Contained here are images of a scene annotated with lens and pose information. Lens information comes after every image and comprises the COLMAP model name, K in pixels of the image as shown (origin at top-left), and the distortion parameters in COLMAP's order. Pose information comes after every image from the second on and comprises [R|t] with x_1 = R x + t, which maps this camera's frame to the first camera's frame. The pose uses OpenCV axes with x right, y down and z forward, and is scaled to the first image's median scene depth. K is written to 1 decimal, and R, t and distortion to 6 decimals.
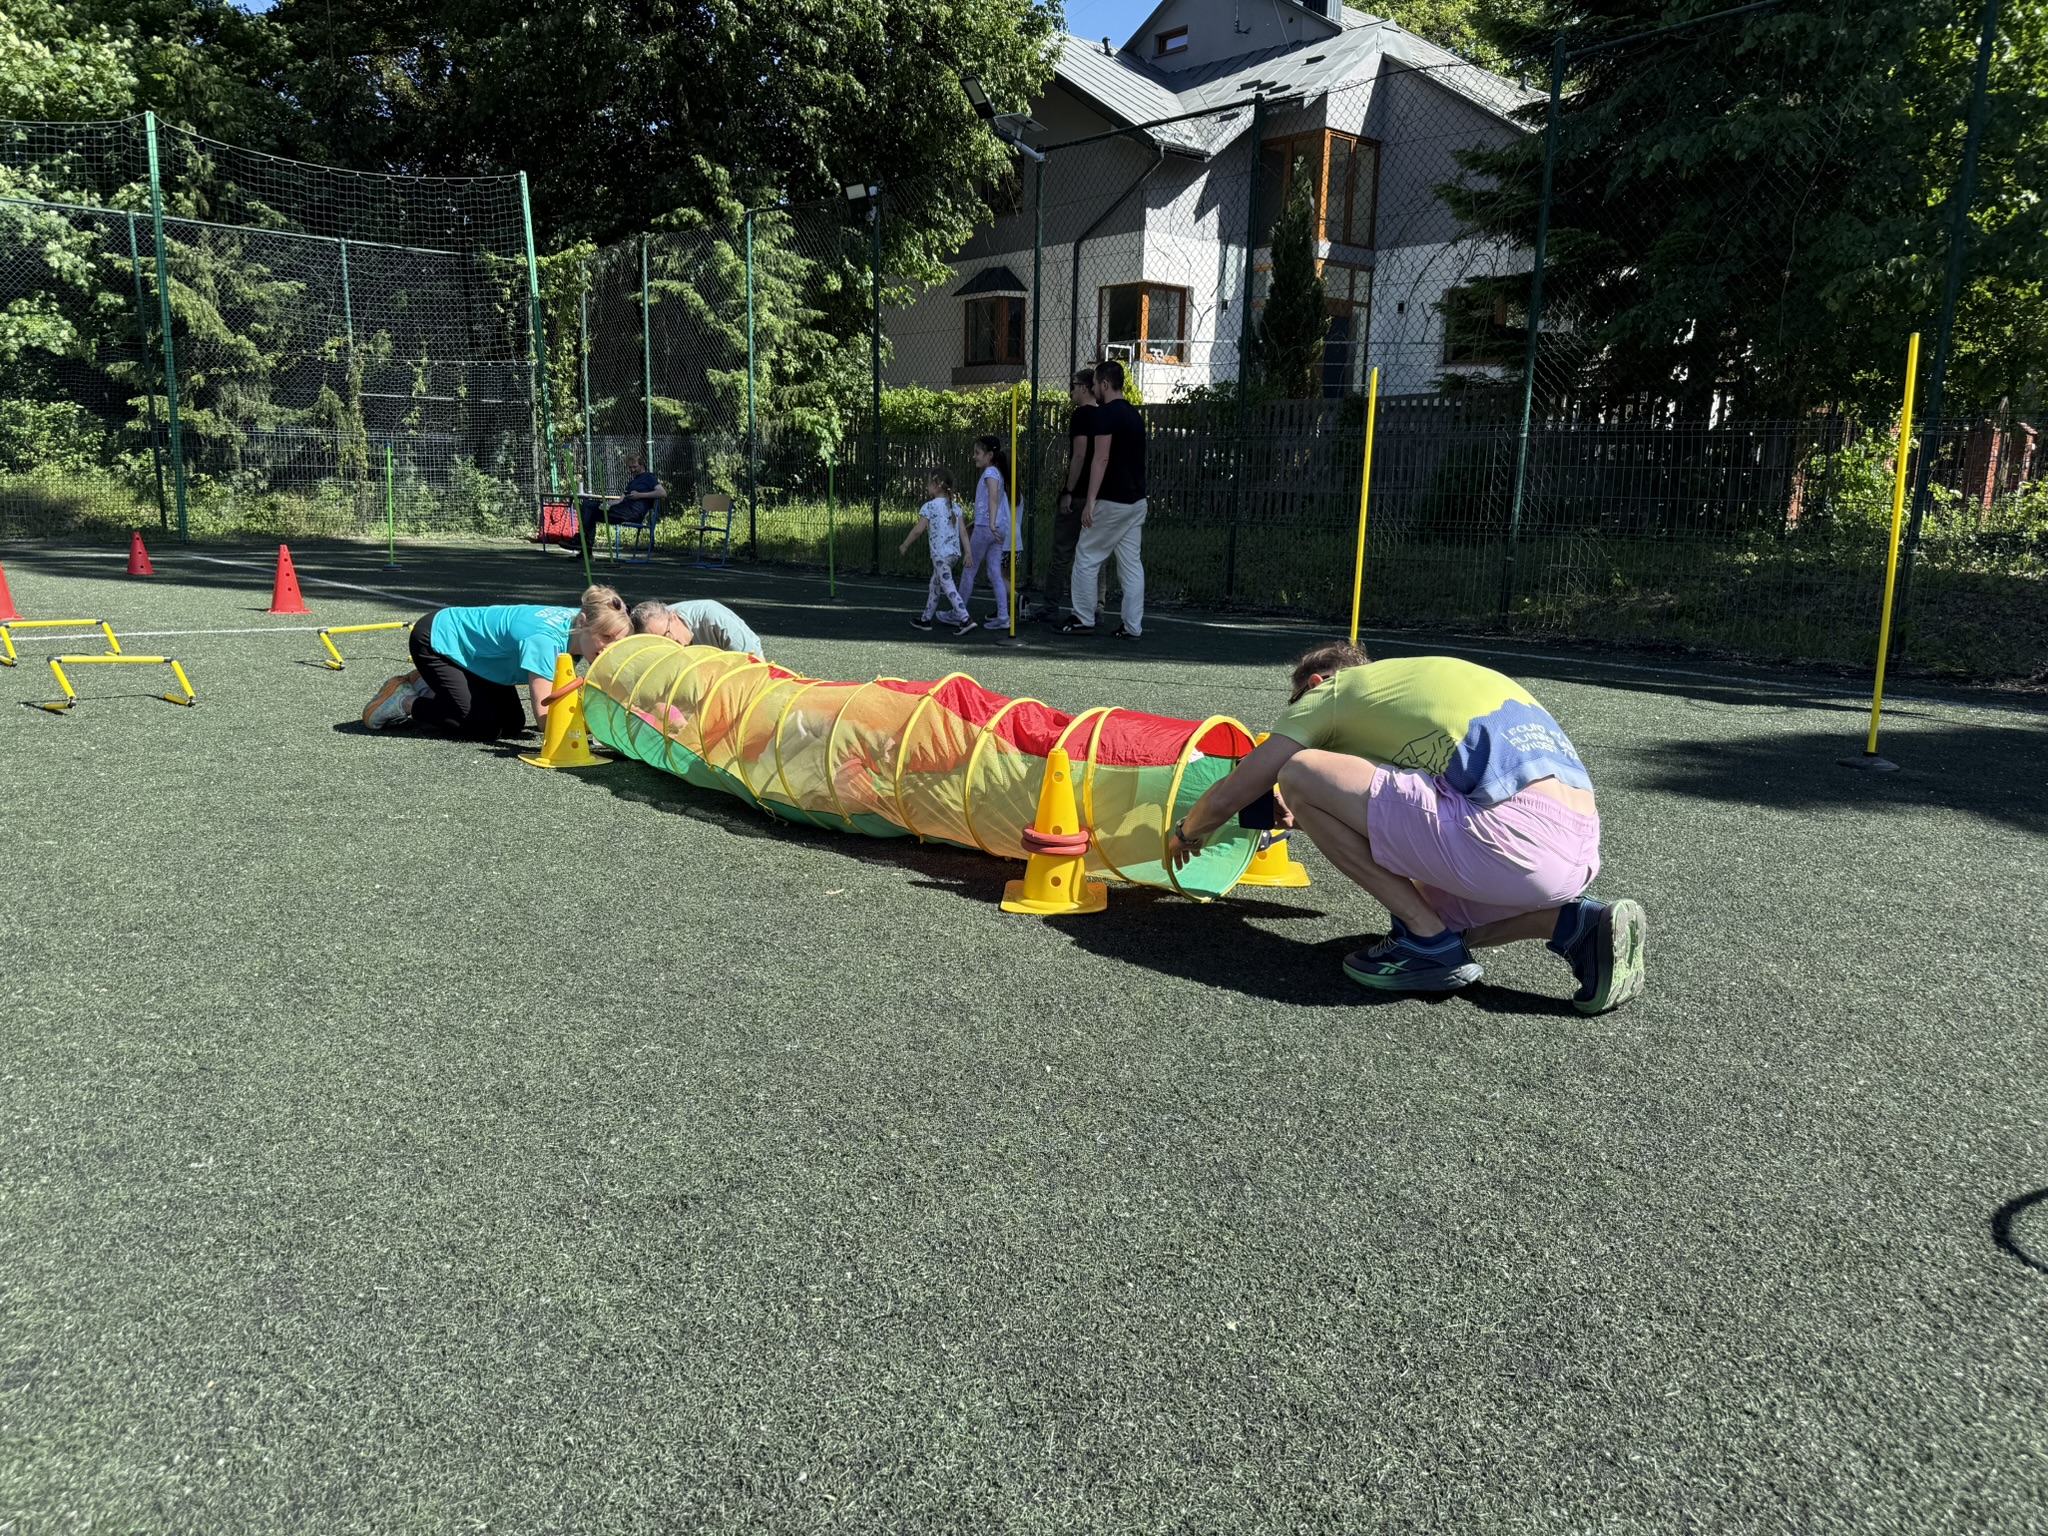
lens RADIAL K [[1401.7, 0, 1024.0], [0, 1401.7, 768.0], [0, 0, 1]] dist [0.027189, -0.001889]
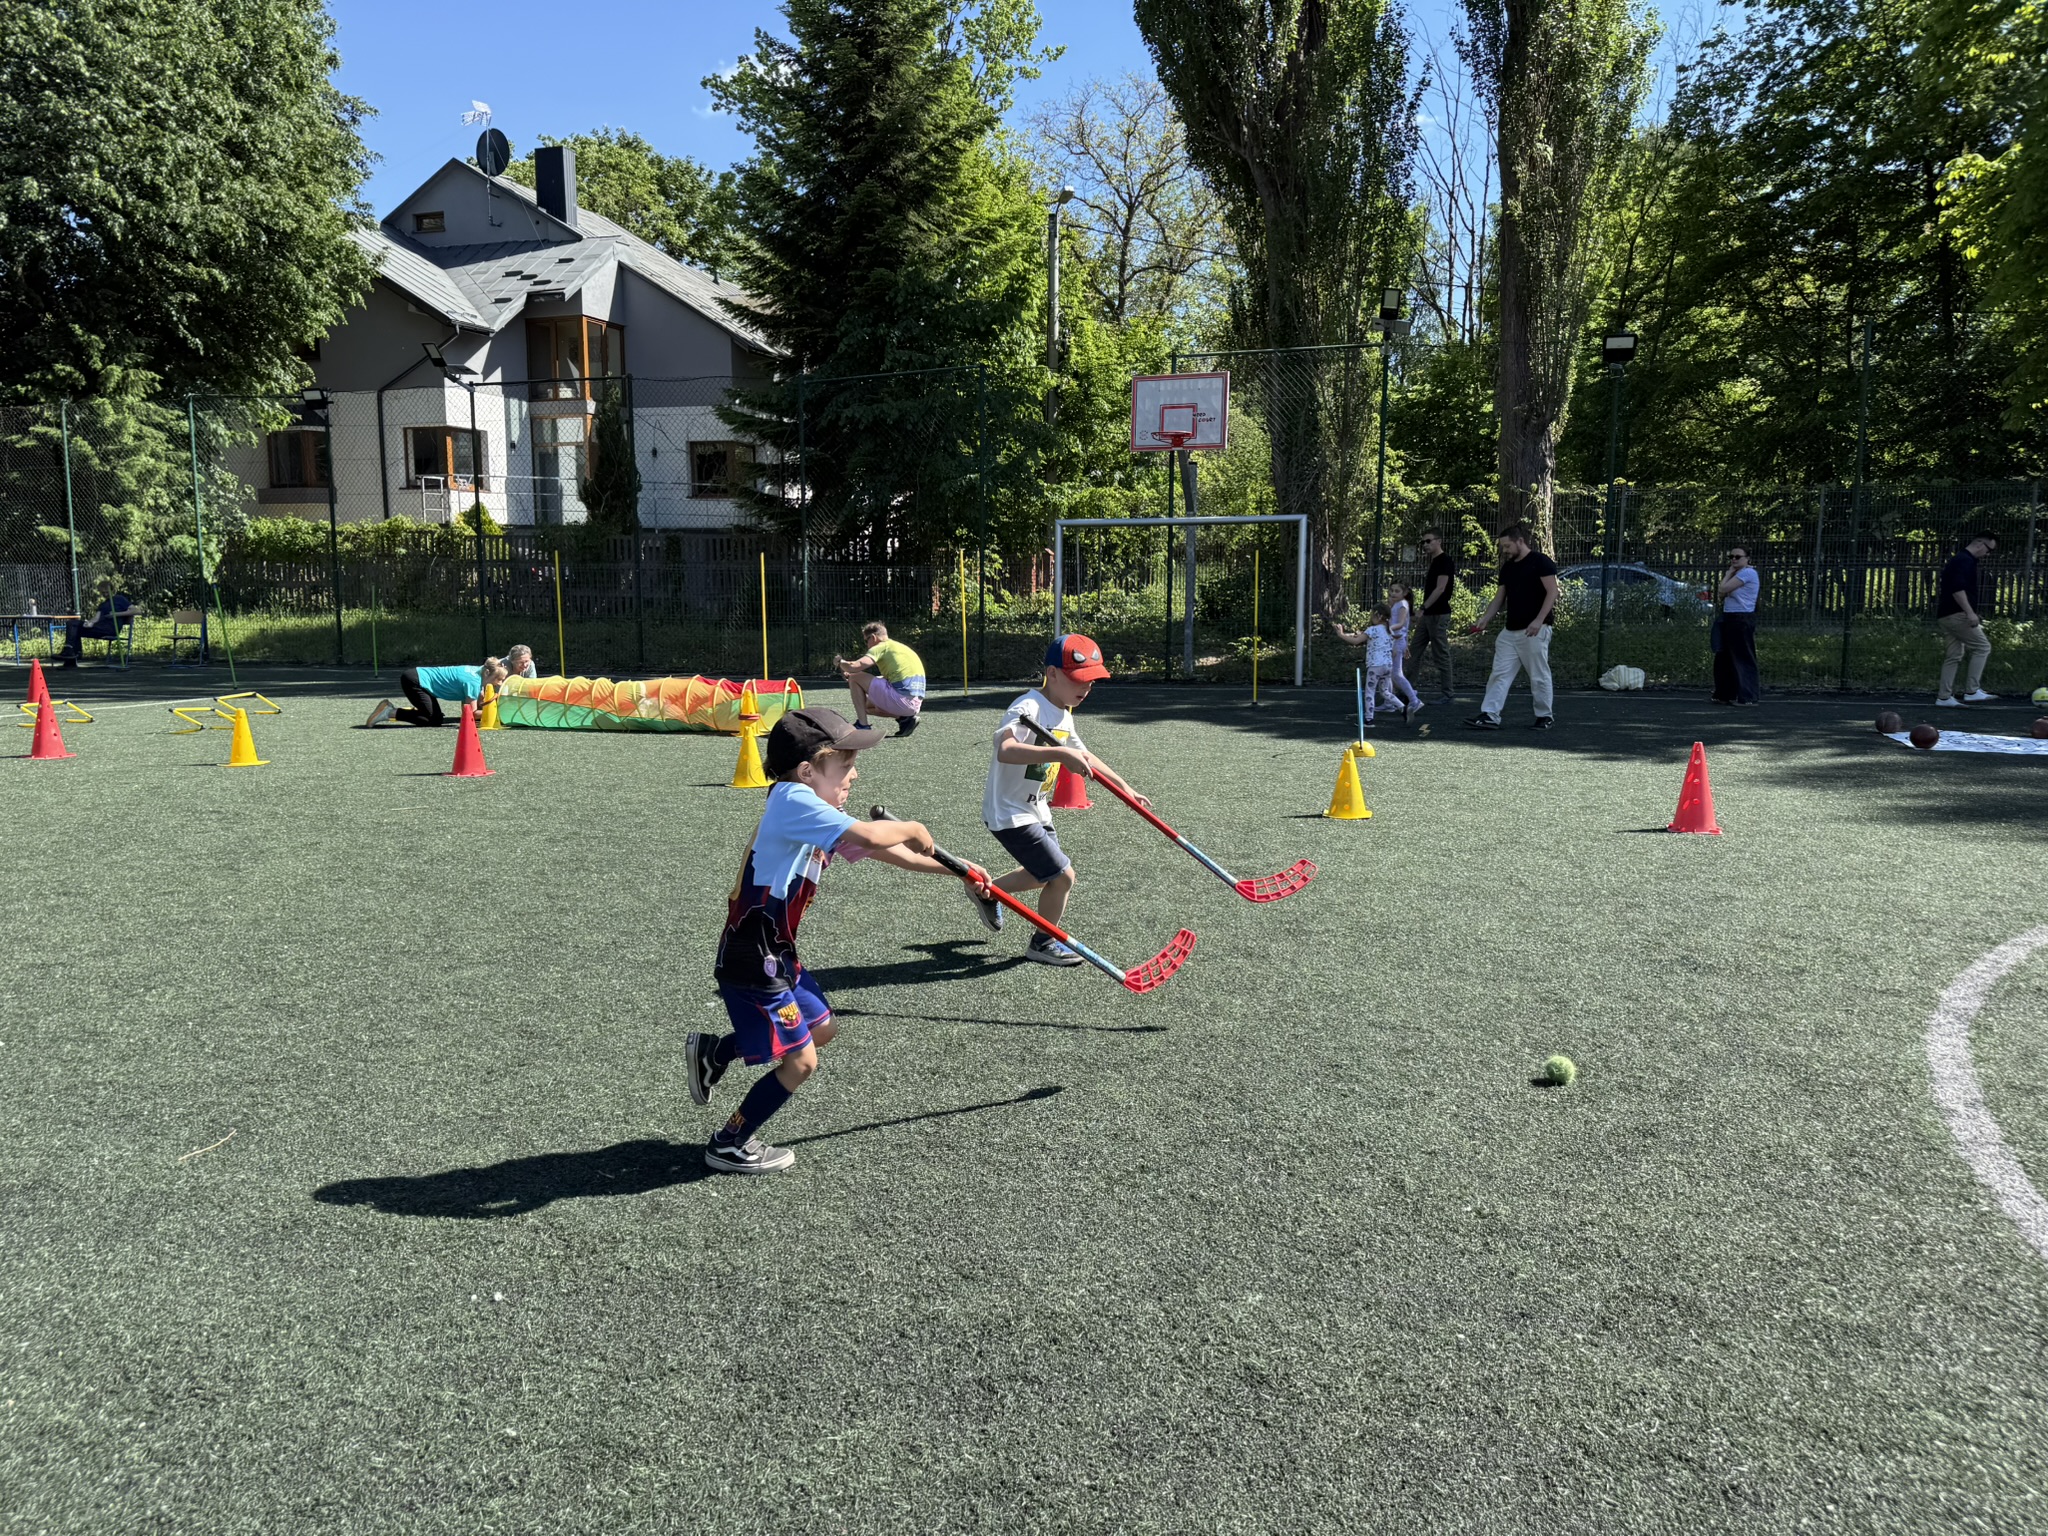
lens RADIAL K [[1401.7, 0, 1024.0], [0, 1401.7, 768.0], [0, 0, 1]] dist [0.027189, -0.001889]
pose [[0.853140, -0.088594, 0.514104, -0.145568], [0.120829, 0.992234, -0.029523, 0.044809], [-0.507496, 0.087306, 0.857219, -0.280524]]
